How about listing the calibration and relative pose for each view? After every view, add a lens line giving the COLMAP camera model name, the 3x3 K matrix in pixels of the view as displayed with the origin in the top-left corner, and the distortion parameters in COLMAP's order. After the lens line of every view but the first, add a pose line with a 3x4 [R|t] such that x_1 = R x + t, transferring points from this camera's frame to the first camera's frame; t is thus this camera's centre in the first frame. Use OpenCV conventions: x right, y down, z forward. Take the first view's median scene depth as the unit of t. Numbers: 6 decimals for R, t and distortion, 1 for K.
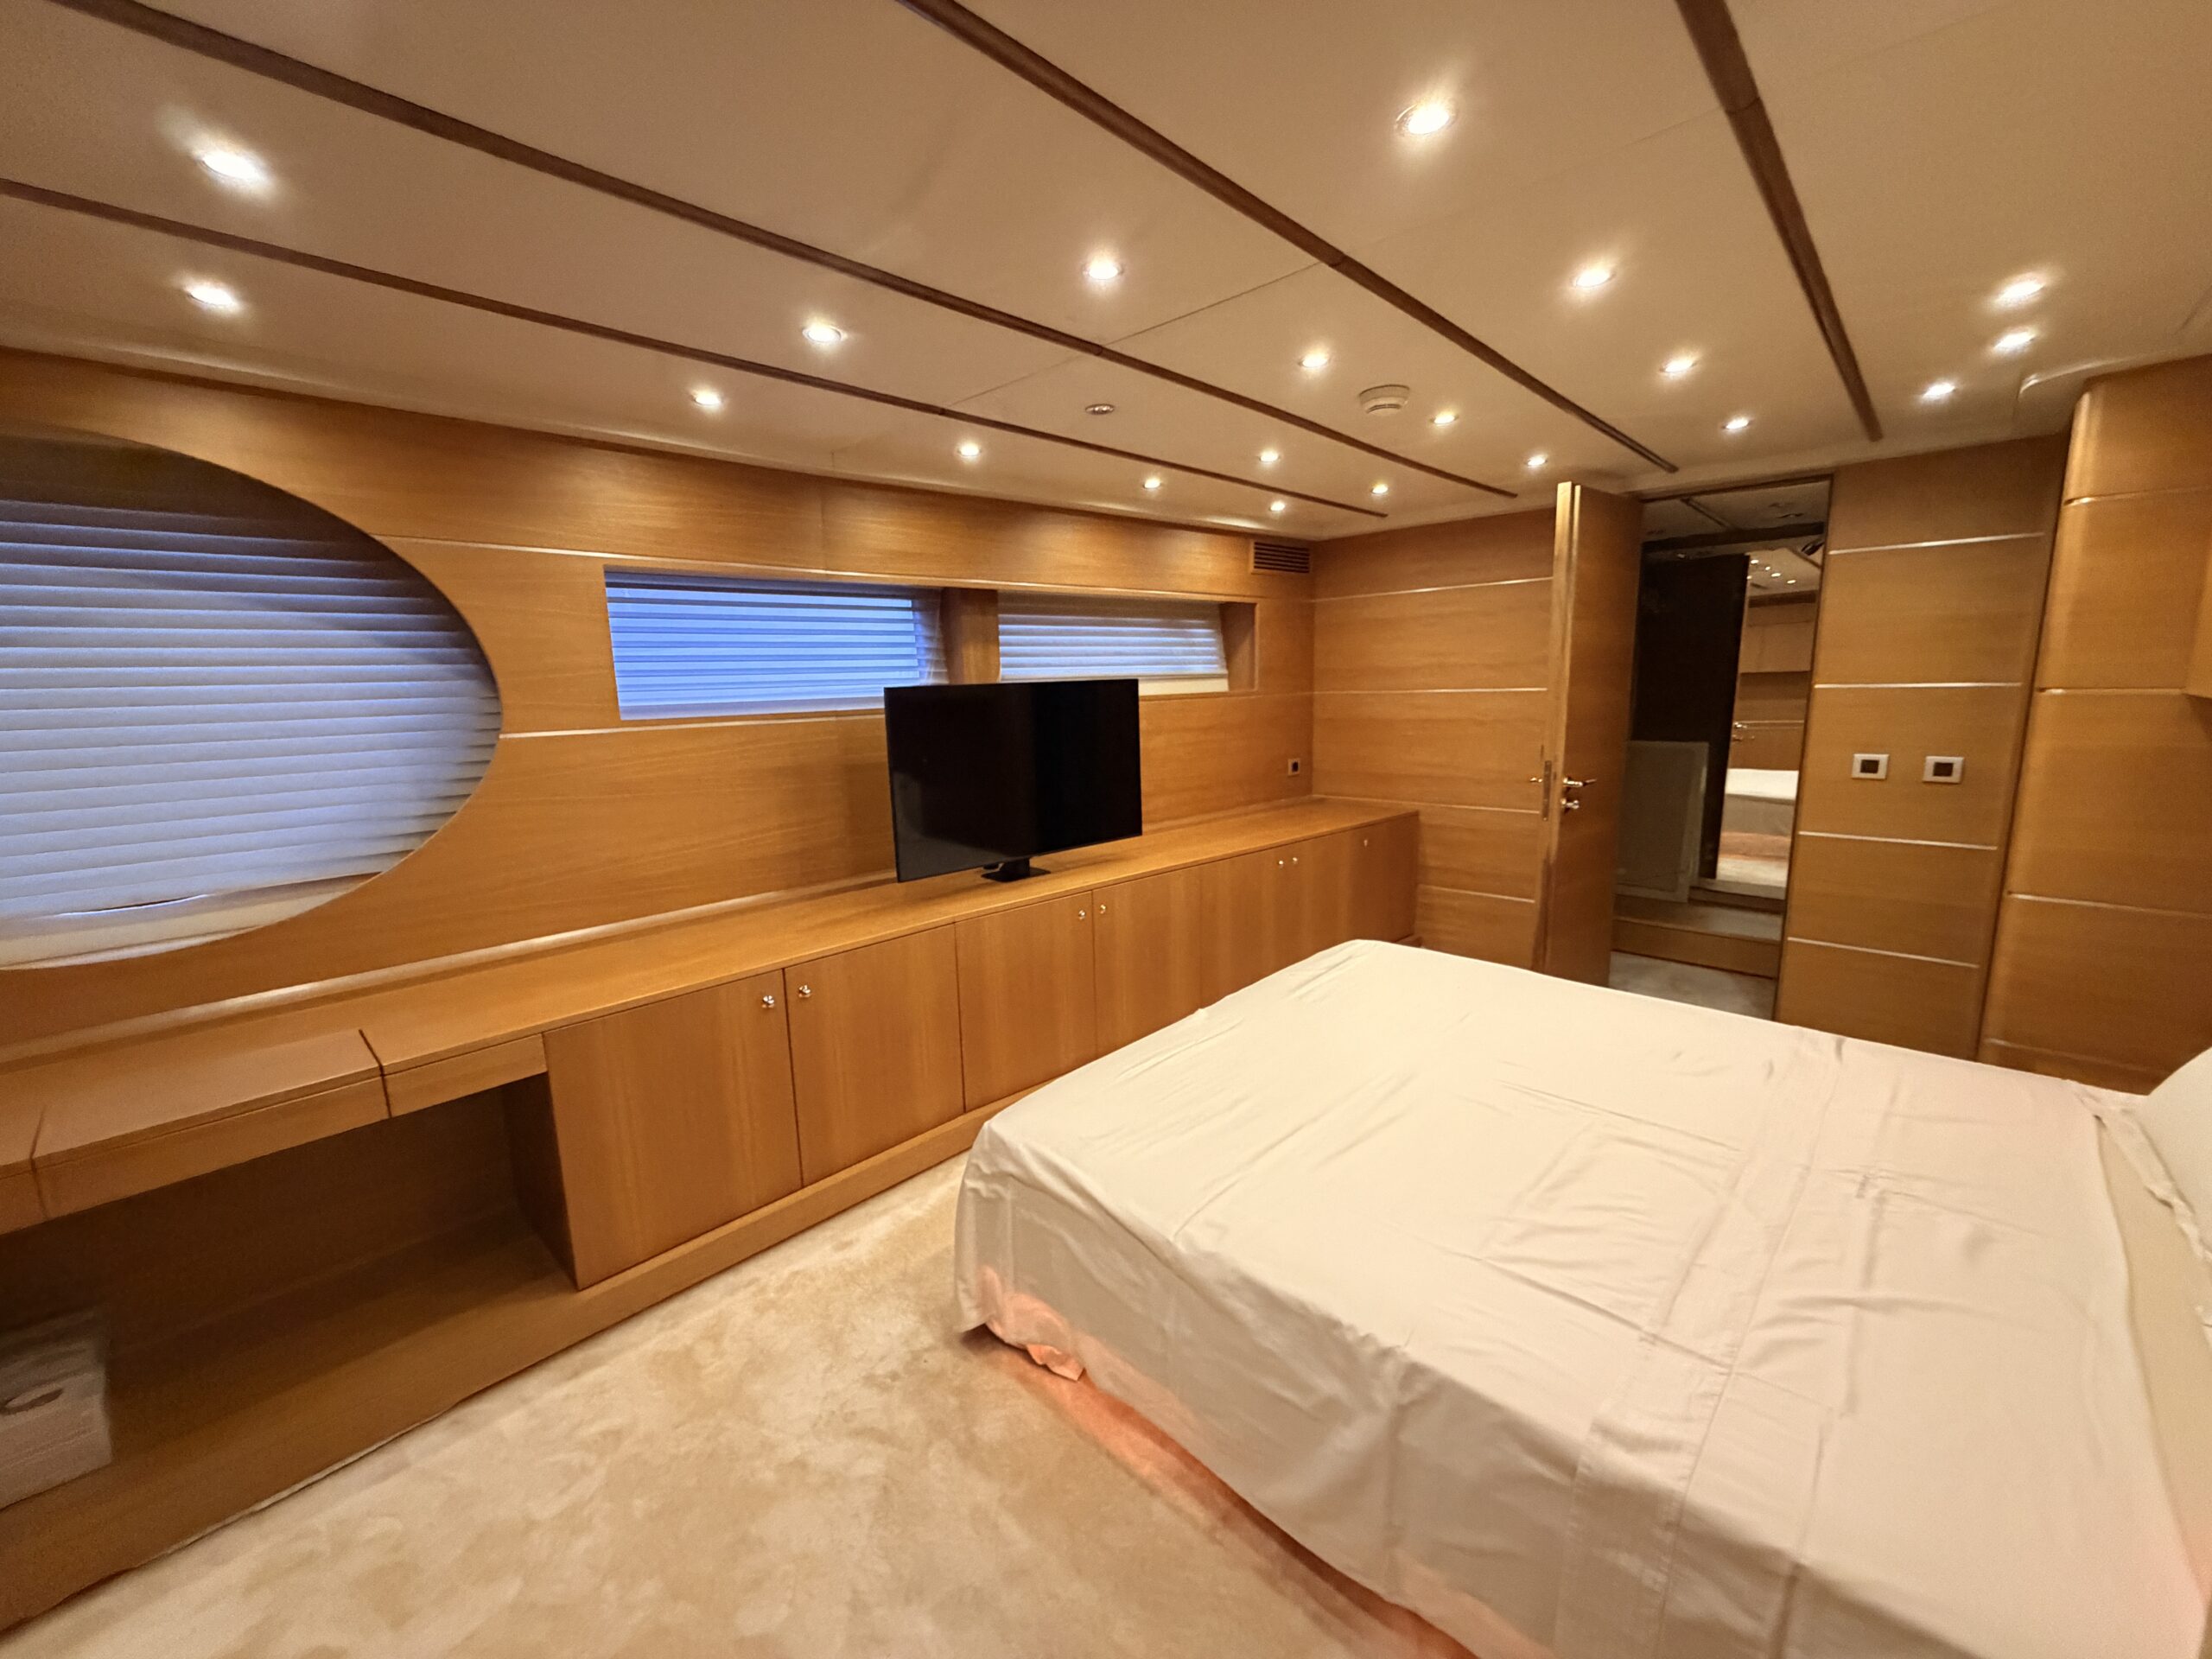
lens RADIAL K [[879.9, 0, 1093.7], [0, 879.9, 823.4], [0, 0, 1]] dist [0.001014, 0.000153]
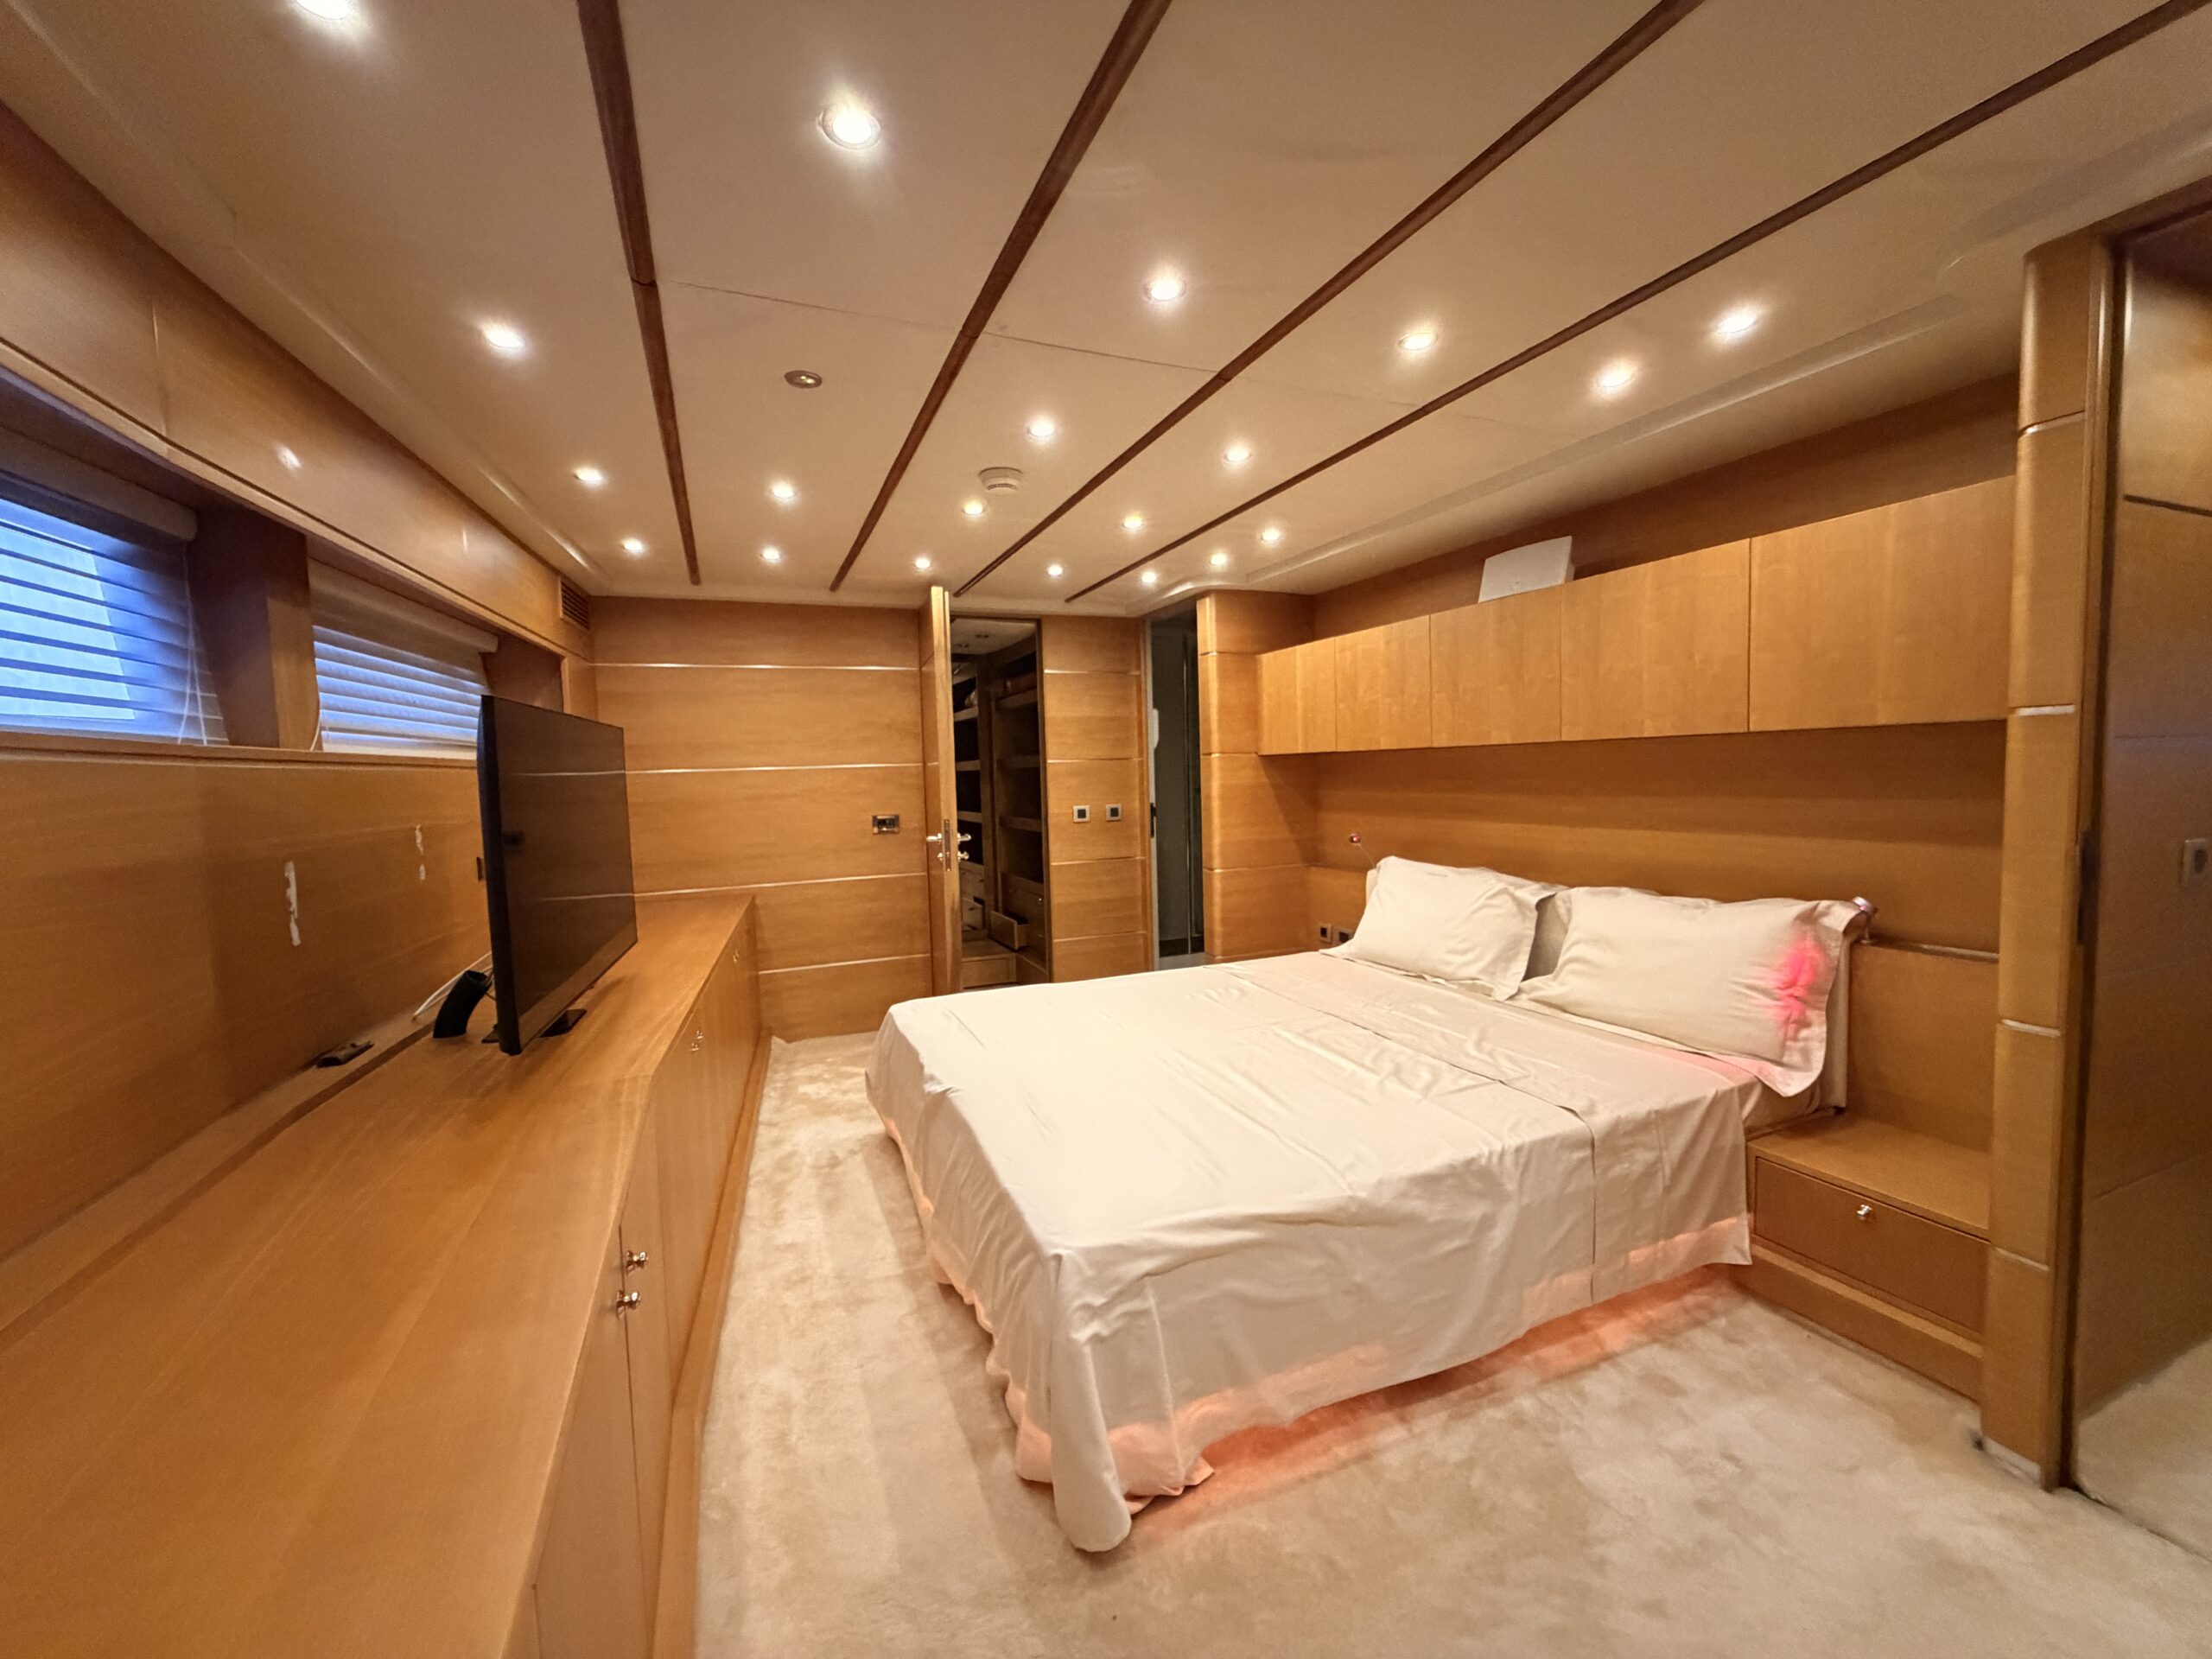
lens RADIAL K [[879.9, 0, 1096.8], [0, 879.9, 836.1], [0, 0, 1]] dist [0.001014, 0.000153]
pose [[0.396619, -0.049299, 0.916659, -0.823715], [0.168017, 0.985587, -0.019692, 0.010632], [-0.902476, 0.161825, 0.399186, 0.646432]]
